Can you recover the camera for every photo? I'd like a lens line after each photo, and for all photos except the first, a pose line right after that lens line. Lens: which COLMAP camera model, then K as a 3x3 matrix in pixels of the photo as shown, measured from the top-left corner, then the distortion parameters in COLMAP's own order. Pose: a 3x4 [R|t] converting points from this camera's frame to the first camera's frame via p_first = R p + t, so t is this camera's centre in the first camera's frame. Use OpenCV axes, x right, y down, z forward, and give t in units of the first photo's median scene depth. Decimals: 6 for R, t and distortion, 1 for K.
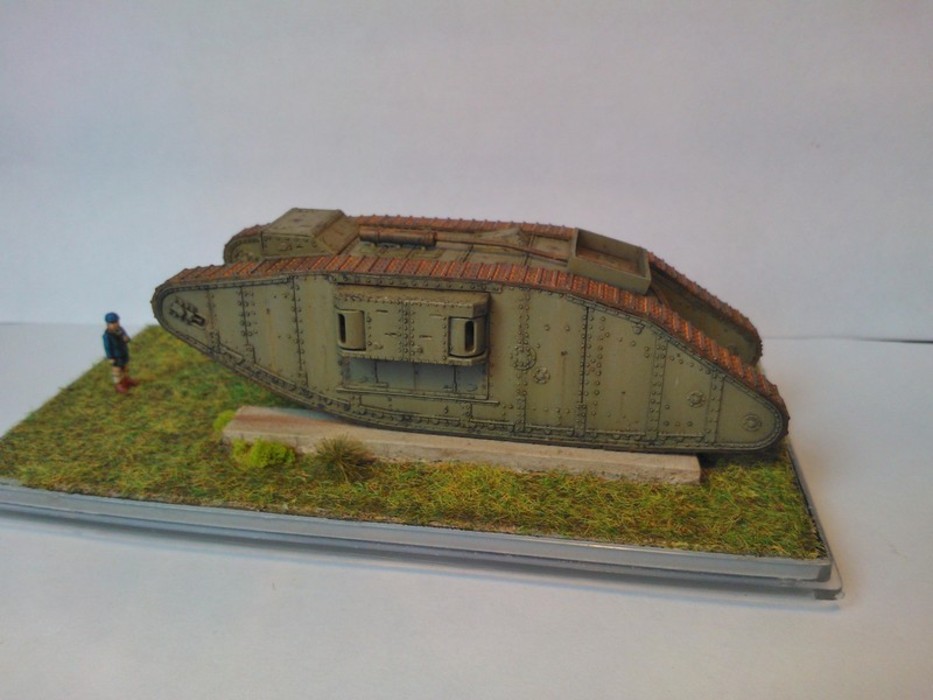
lens RADIAL K [[799.6, 0, 466.5], [0, 799.6, 350.0], [0, 0, 1]] dist [0.160211, -0.461501]
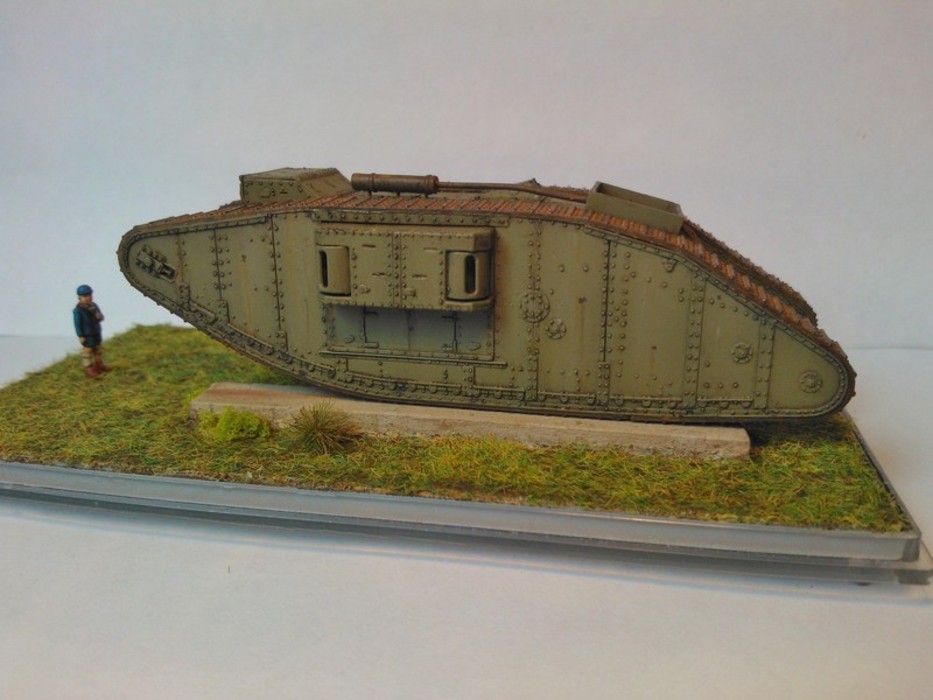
lens RADIAL K [[799.6, 0, 466.5], [0, 799.6, 350.0], [0, 0, 1]] dist [0.160211, -0.461501]
pose [[0.998917, 0.005221, -0.046240, 0.038636], [-0.011200, 0.991449, -0.130016, 0.168416], [0.045166, 0.130393, 0.990433, 0.157948]]
